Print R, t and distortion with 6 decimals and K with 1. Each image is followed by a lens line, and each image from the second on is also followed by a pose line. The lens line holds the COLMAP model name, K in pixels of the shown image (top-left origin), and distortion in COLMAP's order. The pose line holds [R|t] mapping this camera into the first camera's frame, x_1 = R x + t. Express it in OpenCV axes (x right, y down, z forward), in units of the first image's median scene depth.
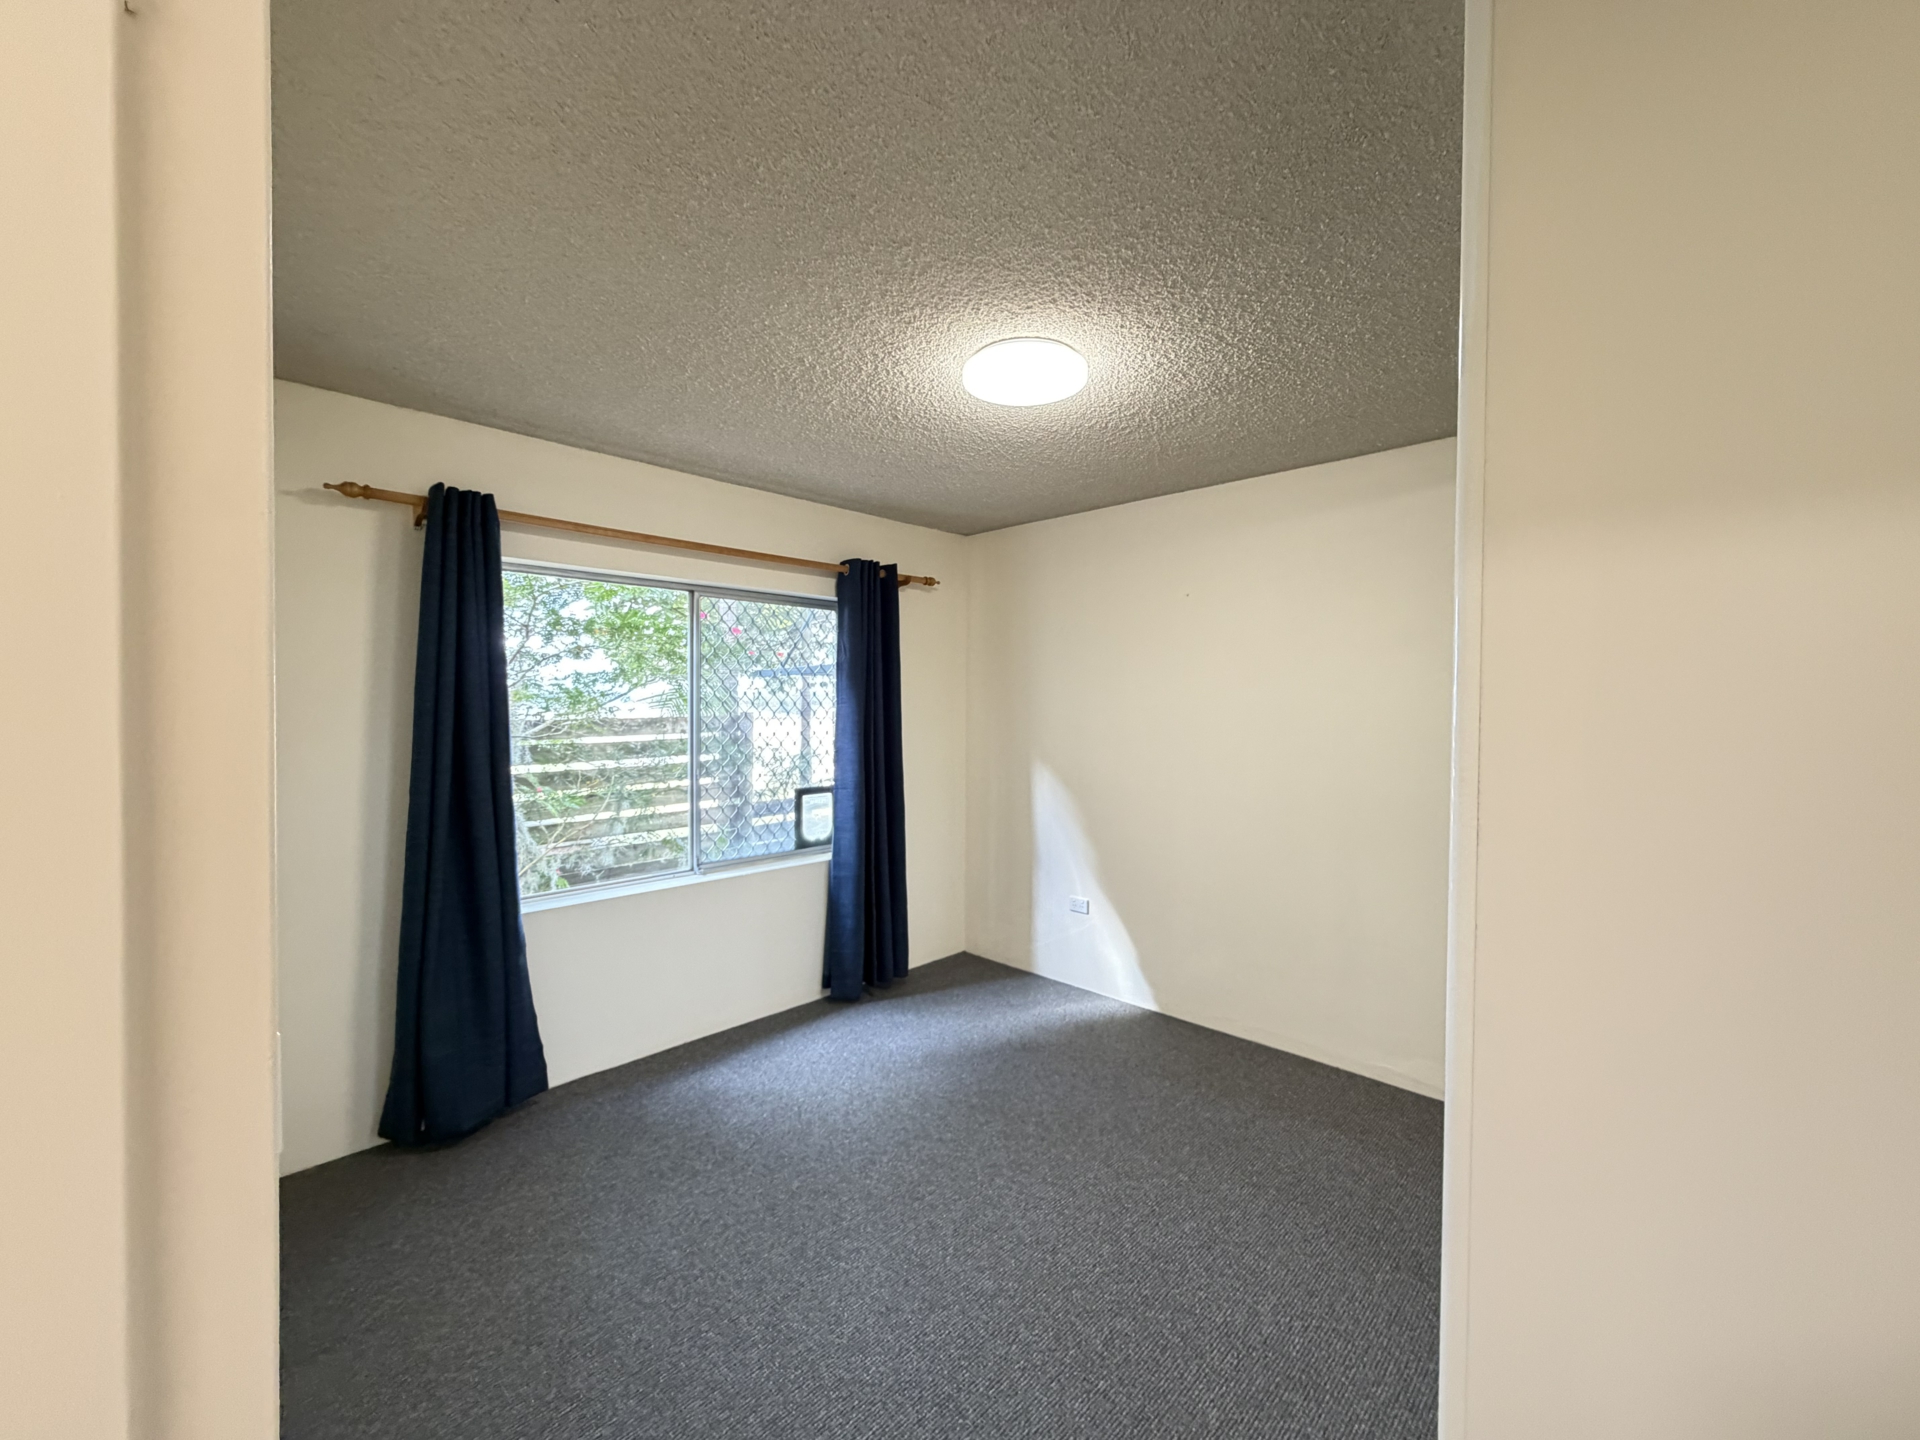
lens RADIAL K [[761.5, 0, 960.0], [0, 761.5, 720.0], [0, 0, 1]] dist [0.000794, -0.000001]
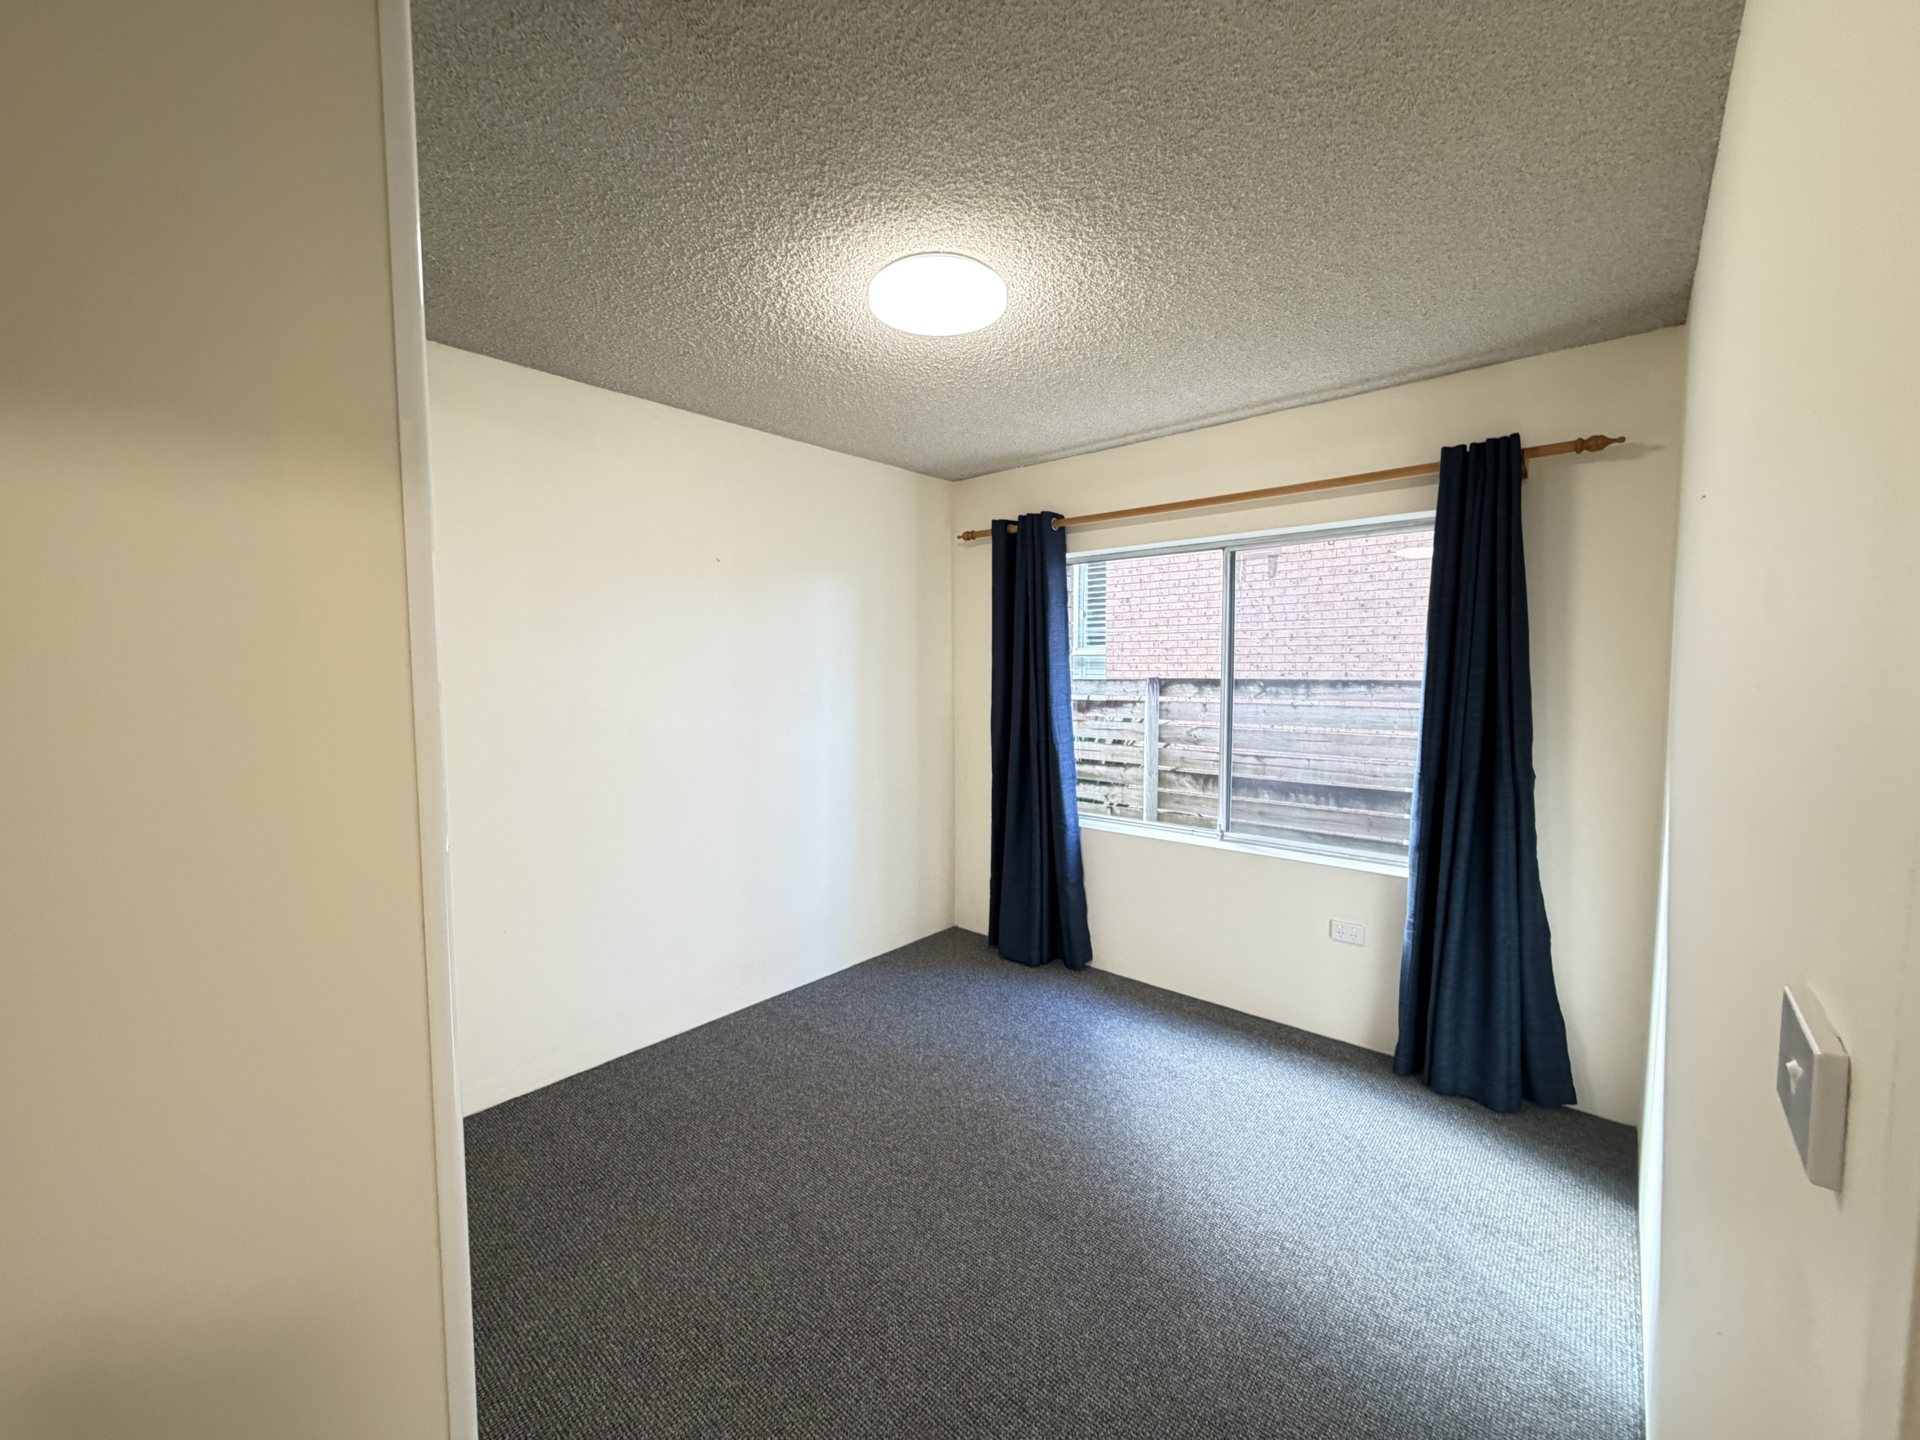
lens RADIAL K [[761.5, 0, 960.0], [0, 761.5, 720.0], [0, 0, 1]] dist [0.000794, -0.000001]
pose [[0.054581, 0.067592, -0.996219, 0.520492], [-0.013768, 0.997662, 0.066935, -0.009575], [0.998414, 0.010062, 0.055384, 0.528665]]
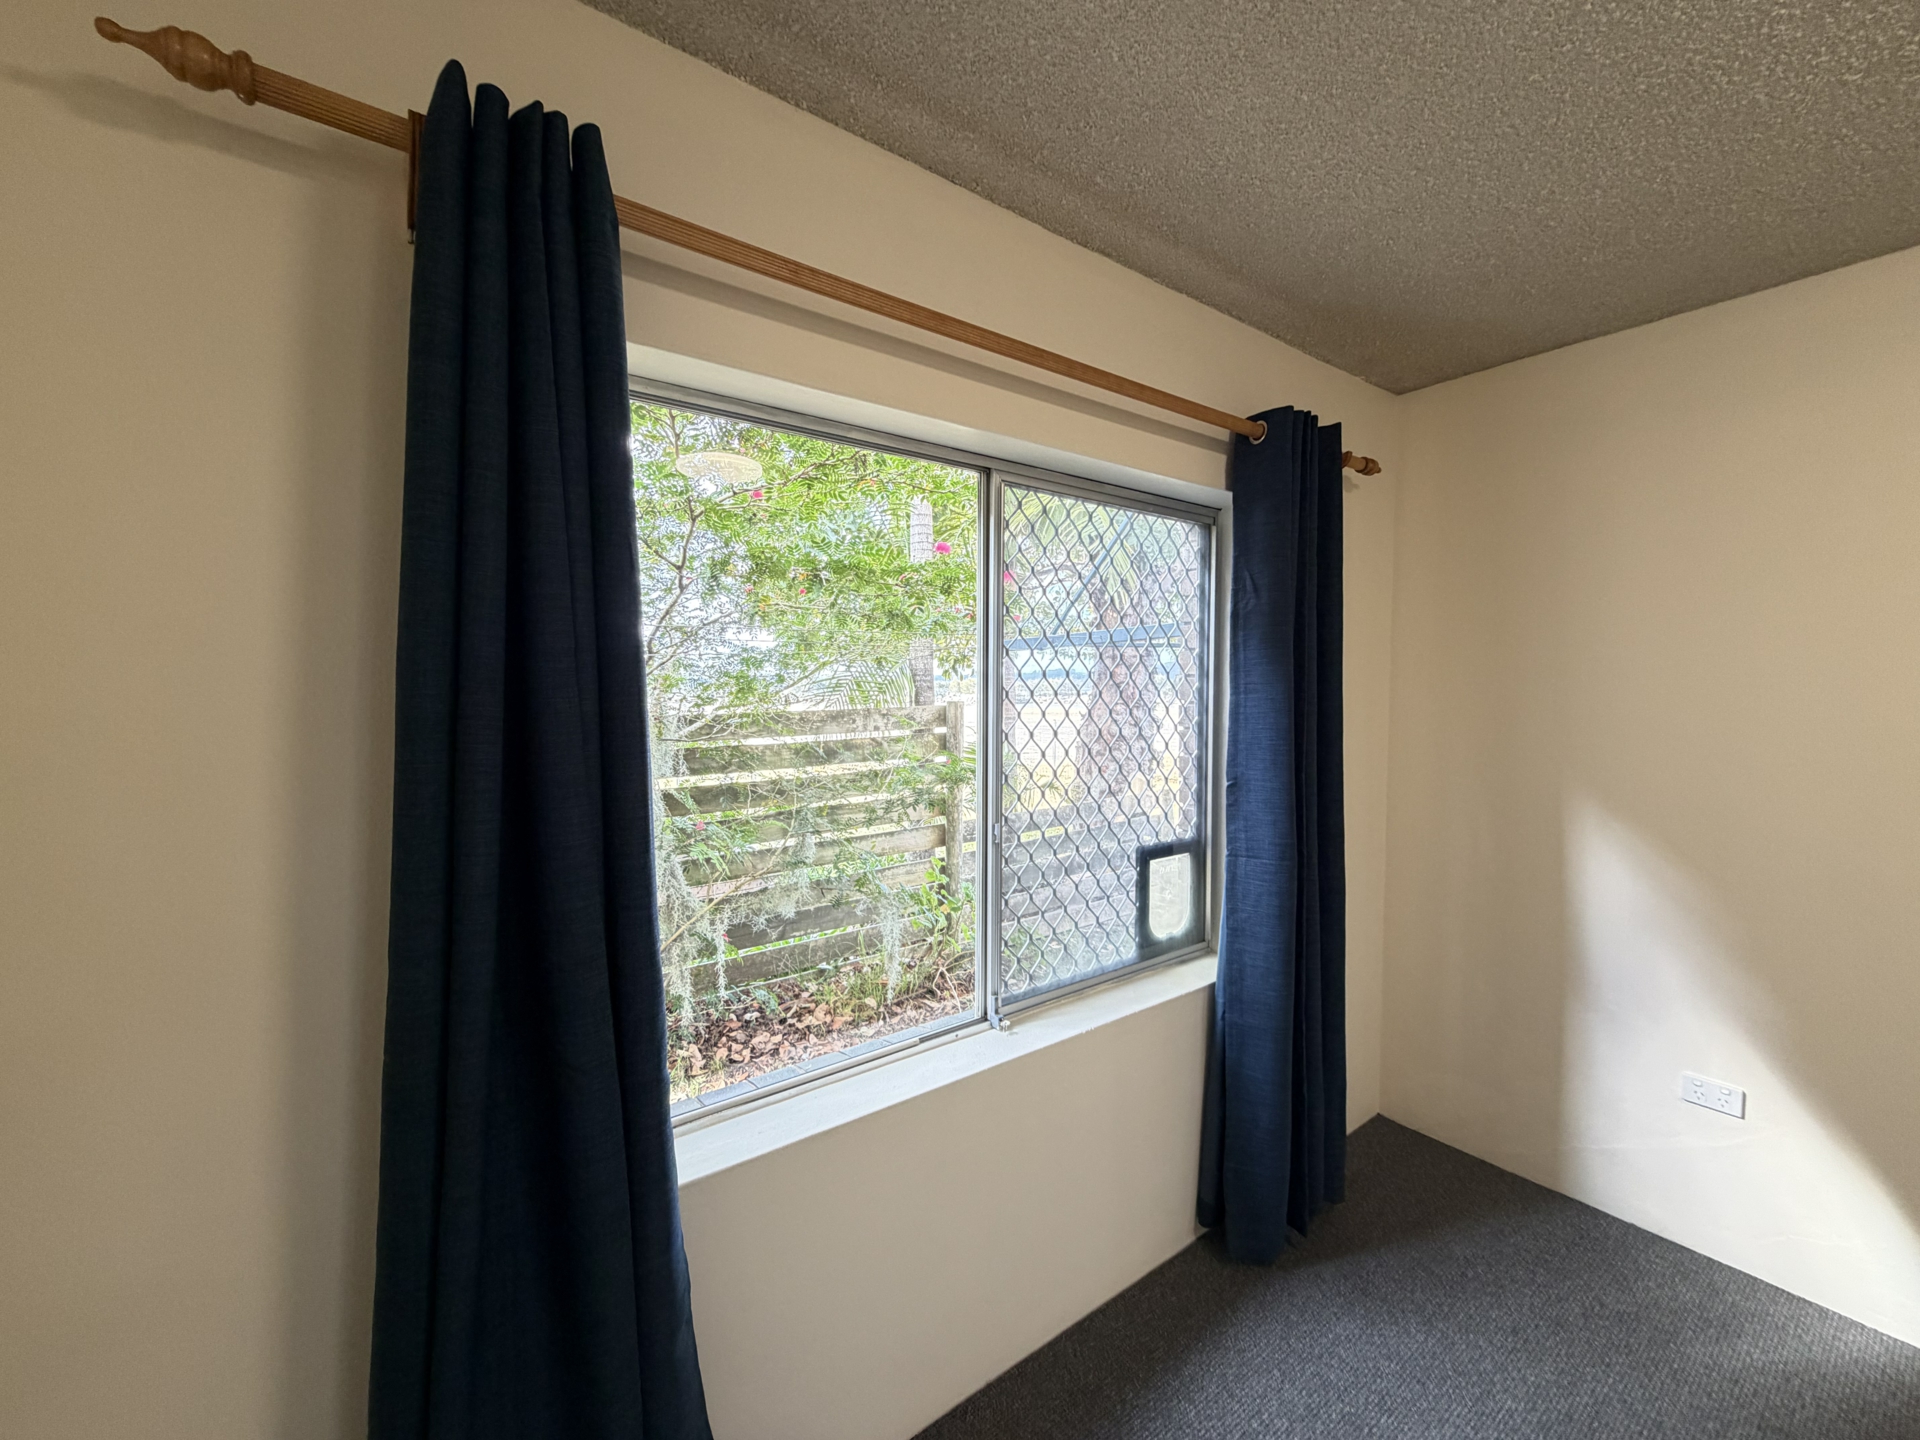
lens RADIAL K [[761.5, 0, 960.0], [0, 761.5, 720.0], [0, 0, 1]] dist [0.000794, -0.000001]
pose [[0.987077, 0.002906, -0.160223, -0.254484], [0.000640, 0.999756, 0.022078, -0.014329], [0.160248, -0.021895, 0.986834, 0.438605]]
